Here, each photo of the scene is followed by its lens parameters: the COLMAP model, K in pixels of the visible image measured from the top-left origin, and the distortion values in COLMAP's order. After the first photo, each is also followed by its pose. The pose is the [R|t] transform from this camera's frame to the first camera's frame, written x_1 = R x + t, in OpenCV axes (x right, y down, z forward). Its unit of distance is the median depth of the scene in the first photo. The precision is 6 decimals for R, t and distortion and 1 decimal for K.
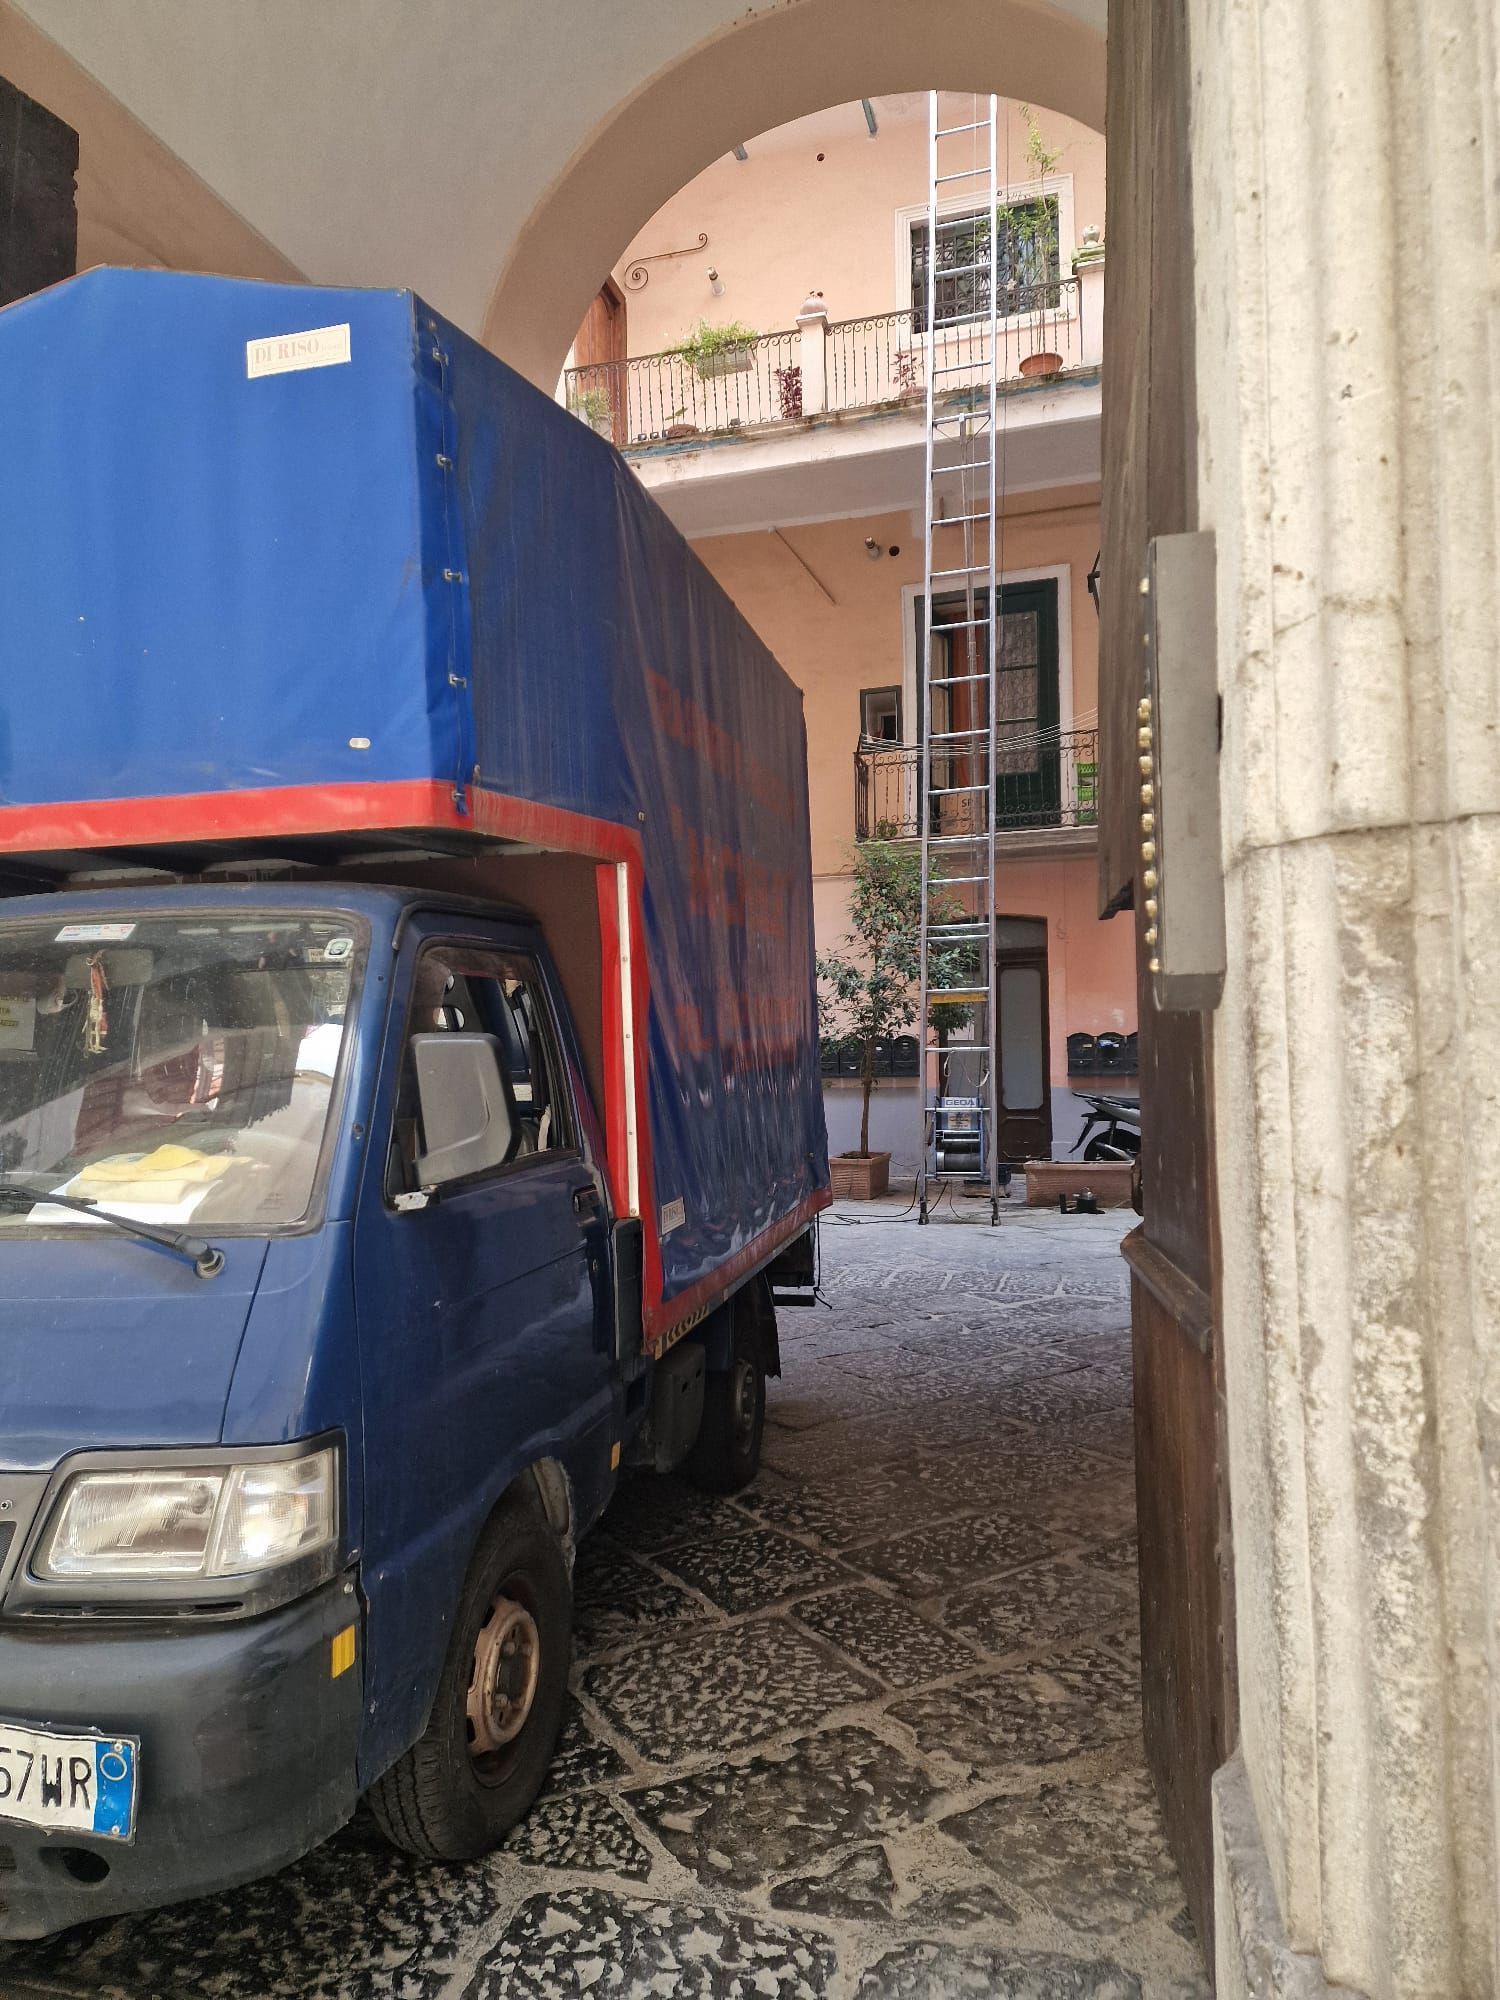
lens RADIAL K [[1314.9, 0, 750.0], [0, 1314.9, 1000.0], [0, 0, 1]] dist [0.108449, -0.095843]
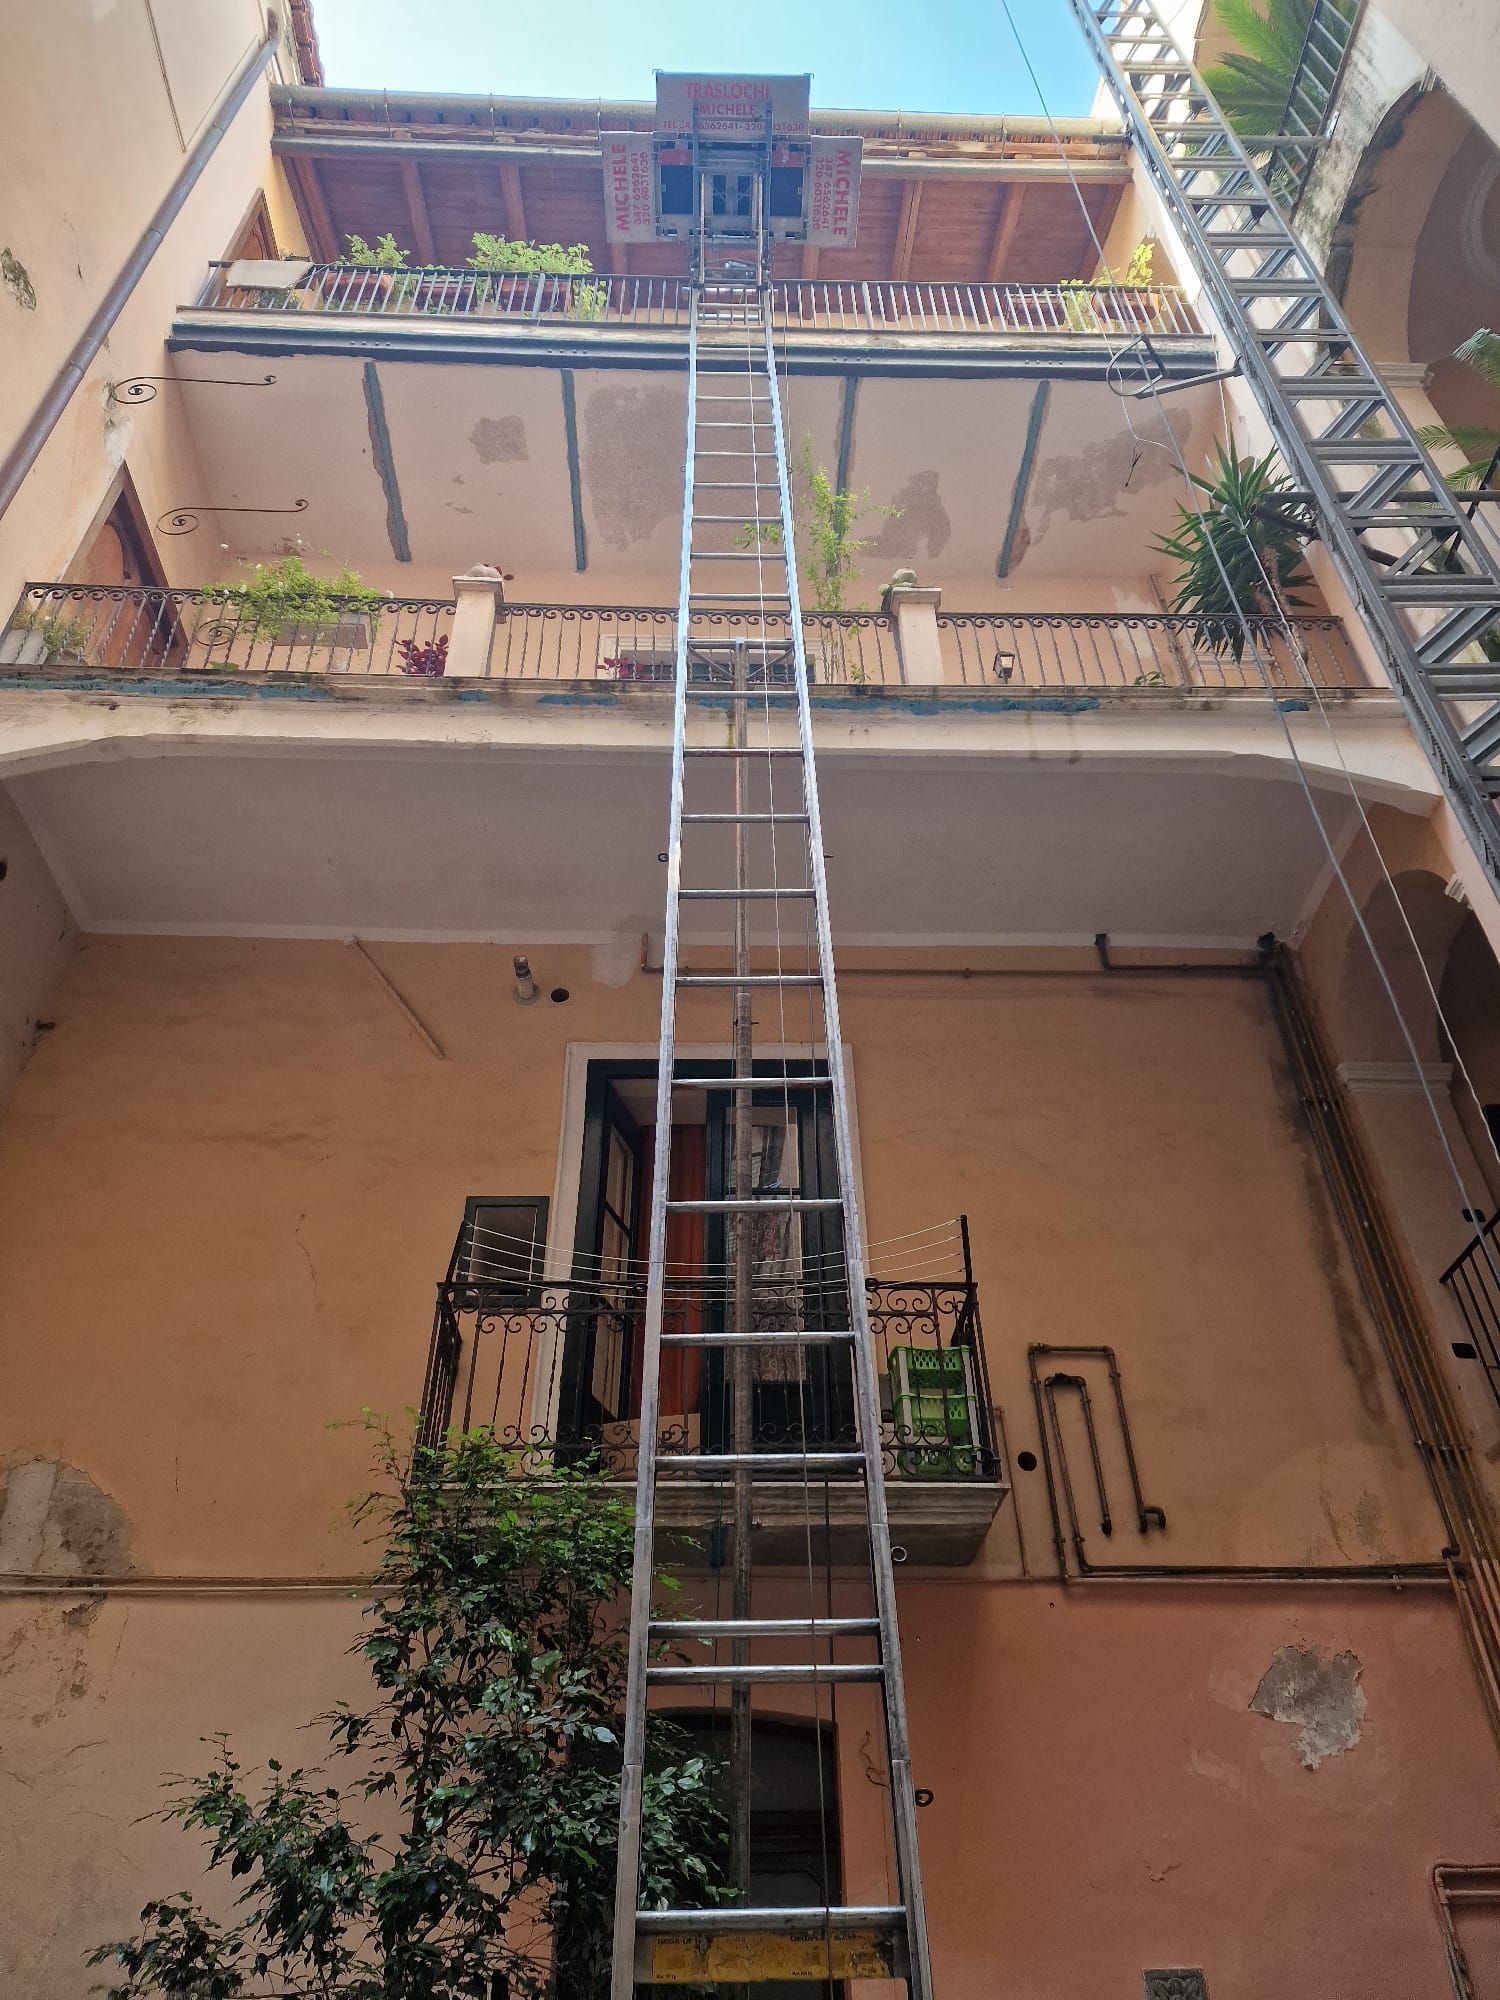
lens RADIAL K [[1314.9, 0, 750.0], [0, 1314.9, 1000.0], [0, 0, 1]] dist [0.108449, -0.095843]
pose [[0.946948, 0.203805, 0.248503, 0.050795], [-0.009974, 0.791482, -0.611111, 0.013993], [-0.321233, 0.576211, 0.751525, 0.616382]]
